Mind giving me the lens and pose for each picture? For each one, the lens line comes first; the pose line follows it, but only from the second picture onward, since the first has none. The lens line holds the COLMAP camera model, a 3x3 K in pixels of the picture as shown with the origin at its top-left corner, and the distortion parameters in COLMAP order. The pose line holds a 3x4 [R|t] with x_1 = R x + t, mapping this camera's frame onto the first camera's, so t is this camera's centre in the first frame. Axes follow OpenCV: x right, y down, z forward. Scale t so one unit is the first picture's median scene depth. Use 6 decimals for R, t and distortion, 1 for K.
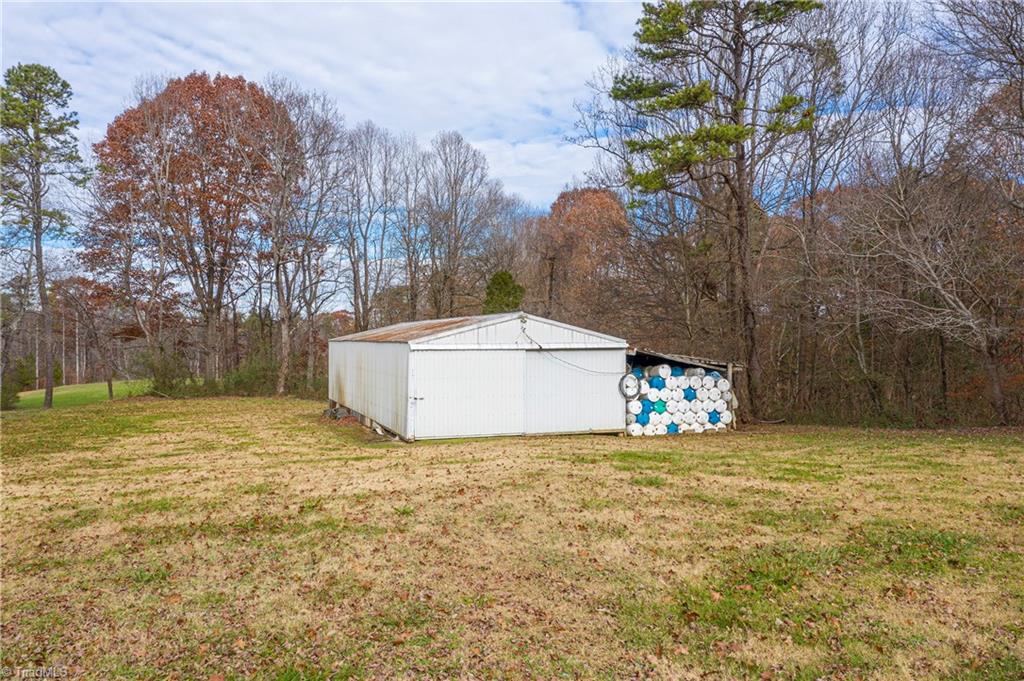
lens RADIAL K [[807.0, 0, 512.0], [0, 807.0, 340.5], [0, 0, 1]] dist [-0.015411, 0.062175]
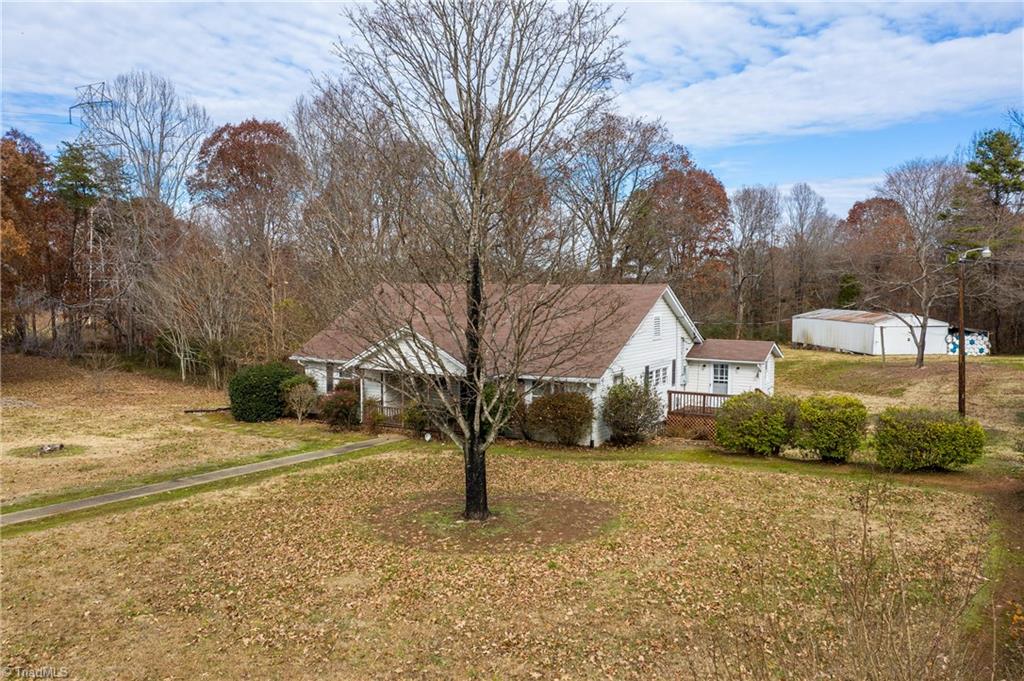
lens RADIAL K [[807.0, 0, 512.0], [0, 807.0, 340.5], [0, 0, 1]] dist [-0.015411, 0.062175]
pose [[0.966150, 0.015378, -0.257523, -0.610741], [0.001726, 0.997814, 0.066061, -0.130026], [0.257976, -0.064270, 0.964011, -2.157496]]
